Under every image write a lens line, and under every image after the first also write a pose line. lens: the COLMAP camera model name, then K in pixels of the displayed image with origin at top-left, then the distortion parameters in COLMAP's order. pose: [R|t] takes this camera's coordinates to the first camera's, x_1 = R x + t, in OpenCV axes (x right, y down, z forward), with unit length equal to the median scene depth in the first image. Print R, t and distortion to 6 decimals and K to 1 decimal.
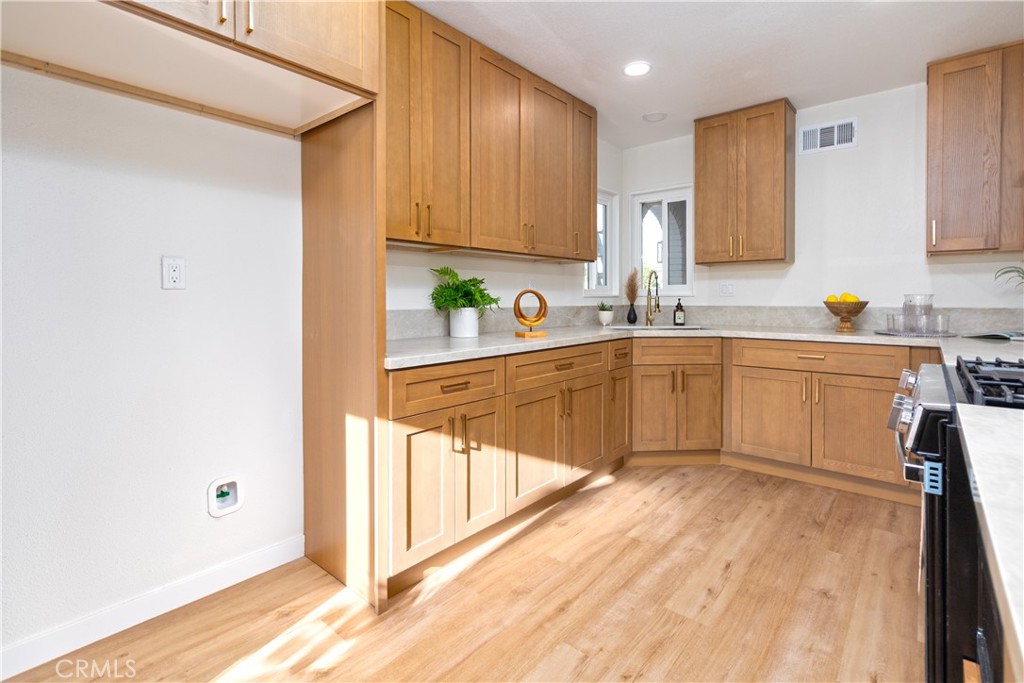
lens RADIAL K [[484.4, 0, 514.8], [0, 484.4, 308.0], [0, 0, 1]] dist [0.000947, 0.000123]
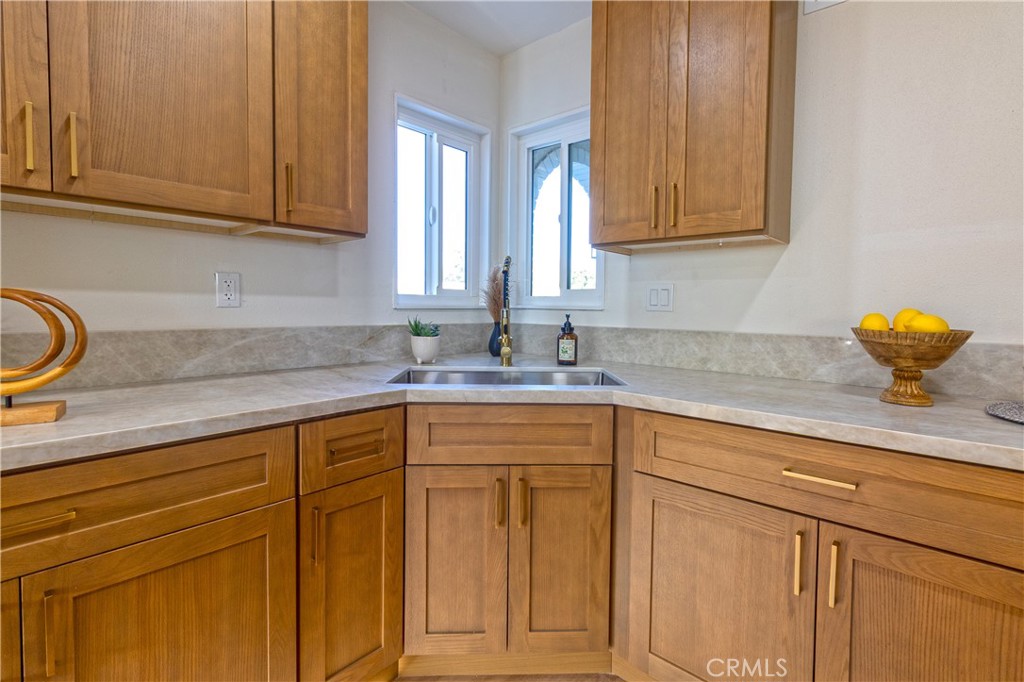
lens RADIAL K [[468.8, 0, 510.4], [0, 468.8, 325.7], [0, 0, 1]] dist [-0.000013, 0.000053]
pose [[0.999360, 0.015287, -0.032333, 0.337260], [-0.014591, 0.999658, 0.021682, -0.019390], [0.032653, -0.021196, 0.999242, 0.557065]]
